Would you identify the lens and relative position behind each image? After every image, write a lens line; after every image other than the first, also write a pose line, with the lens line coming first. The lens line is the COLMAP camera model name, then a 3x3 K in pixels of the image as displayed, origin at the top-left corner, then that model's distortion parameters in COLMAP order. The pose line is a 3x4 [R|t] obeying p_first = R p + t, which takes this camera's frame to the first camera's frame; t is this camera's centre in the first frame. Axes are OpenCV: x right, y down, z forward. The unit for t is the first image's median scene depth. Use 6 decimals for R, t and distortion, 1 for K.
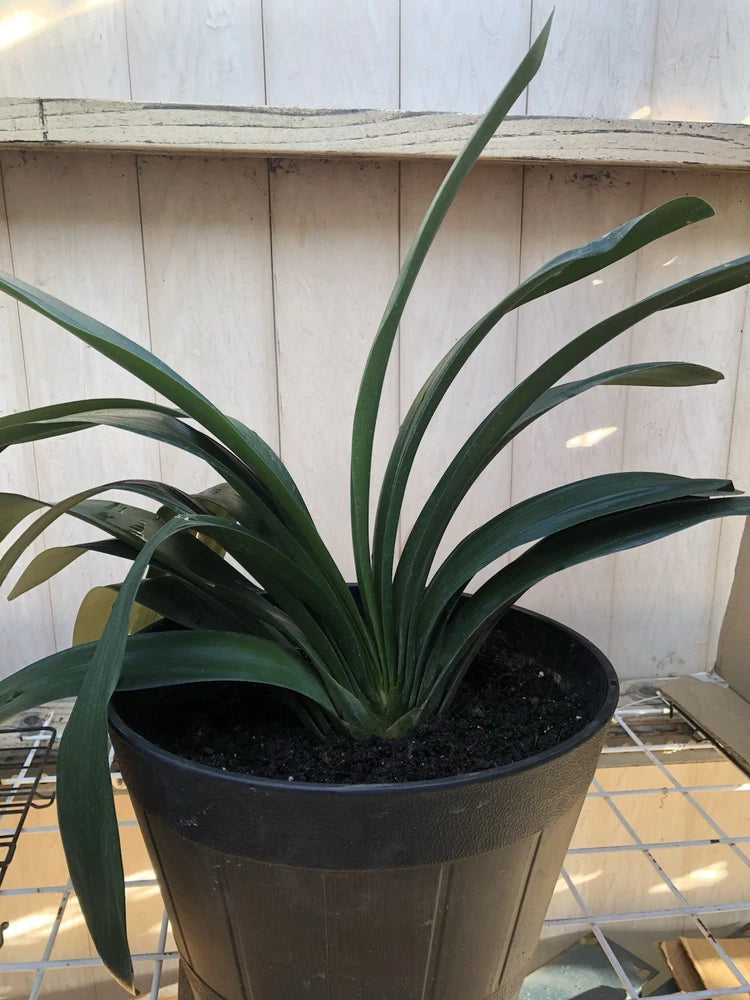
lens RADIAL K [[885.8, 0, 376.6], [0, 885.8, 449.8], [0, 0, 1]] dist [-0.031913, 0.002723]
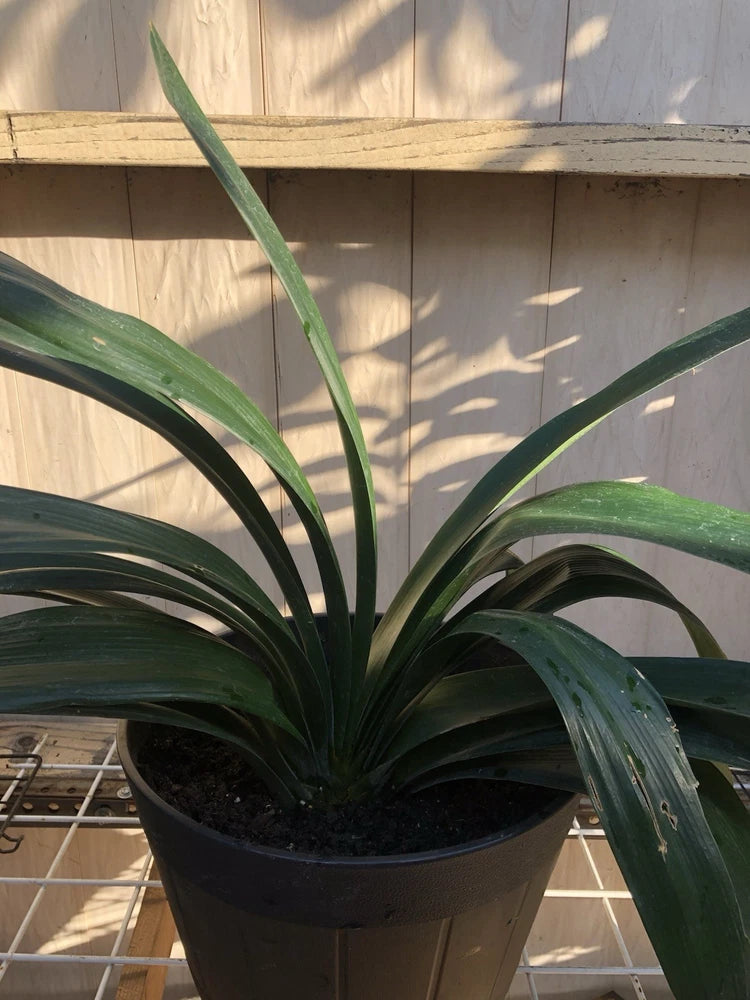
lens RADIAL K [[885.8, 0, 376.6], [0, 885.8, 449.8], [0, 0, 1]] dist [-0.031913, 0.002723]
pose [[0.991104, 0.040659, -0.126725, 0.122615], [-0.032186, 0.997152, 0.068208, -0.111001], [0.129137, -0.063523, 0.989590, 0.101383]]
